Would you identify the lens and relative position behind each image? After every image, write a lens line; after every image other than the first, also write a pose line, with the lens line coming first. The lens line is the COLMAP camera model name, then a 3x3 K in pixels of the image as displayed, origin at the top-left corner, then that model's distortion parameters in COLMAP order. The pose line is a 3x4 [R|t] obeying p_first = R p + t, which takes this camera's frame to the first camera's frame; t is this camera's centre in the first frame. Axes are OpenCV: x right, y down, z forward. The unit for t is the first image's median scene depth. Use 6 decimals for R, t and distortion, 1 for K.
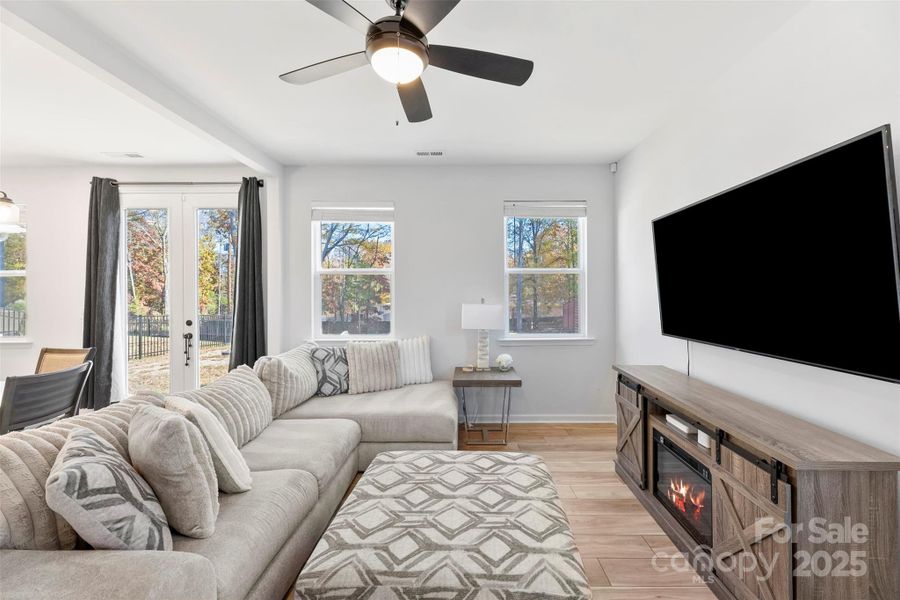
lens RADIAL K [[364.2, 0, 461.2], [0, 364.2, 293.5], [0, 0, 1]] dist [0.000320, -0.000113]
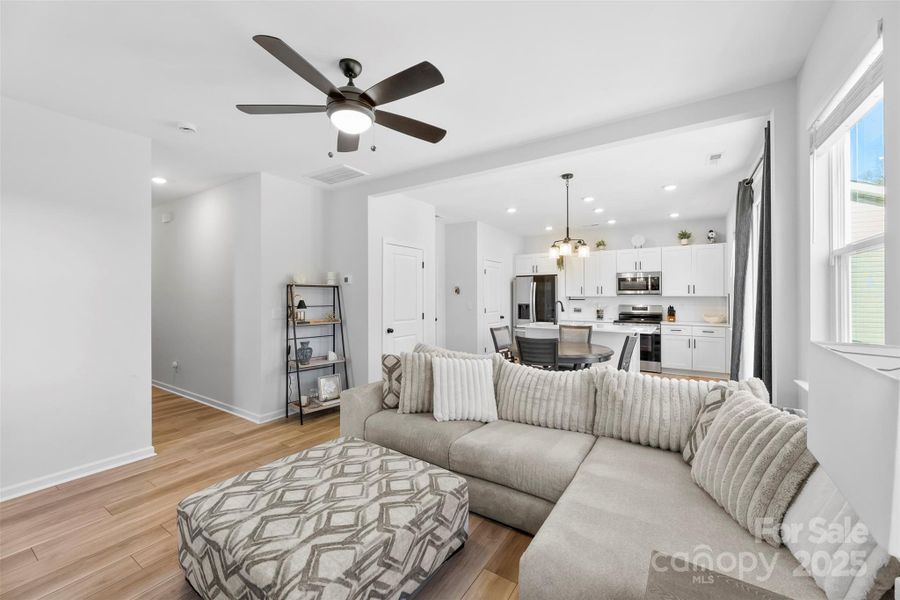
lens RADIAL K [[359.4, 0, 449.6], [0, 359.4, 293.7], [0, 0, 1]] dist [0.001865, 0.000051]
pose [[-0.547330, 0.002908, -0.836912, 0.352122], [0.000405, 0.999995, 0.003210, -0.005820], [0.836917, 0.001418, -0.547328, 0.984192]]
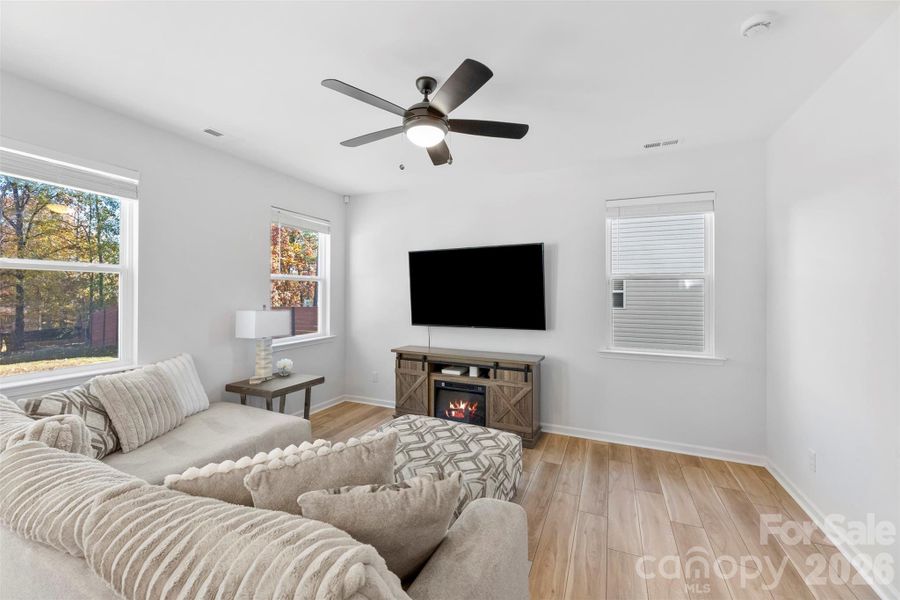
lens RADIAL K [[362.5, 0, 449.0], [0, 362.5, 291.0], [0, 0, 1]] dist [-0.000127, -0.000033]
pose [[0.408398, 0.009684, 0.912753, -0.671988], [-0.000304, 0.999945, -0.010473, -0.014203], [-0.912804, 0.003999, 0.408378, 0.181084]]
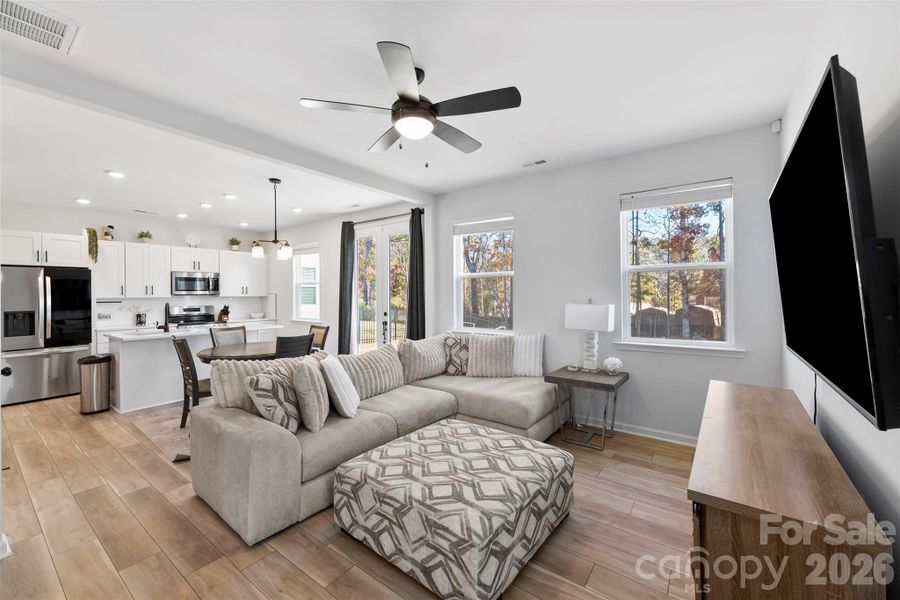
lens RADIAL K [[359.4, 0, 449.6], [0, 359.4, 293.7], [0, 0, 1]] dist [0.001865, 0.000051]
pose [[0.805474, -0.001525, -0.592630, 0.358494], [0.001566, 0.999999, -0.000444, 0.000486], [0.592630, -0.000570, 0.805475, -0.004580]]
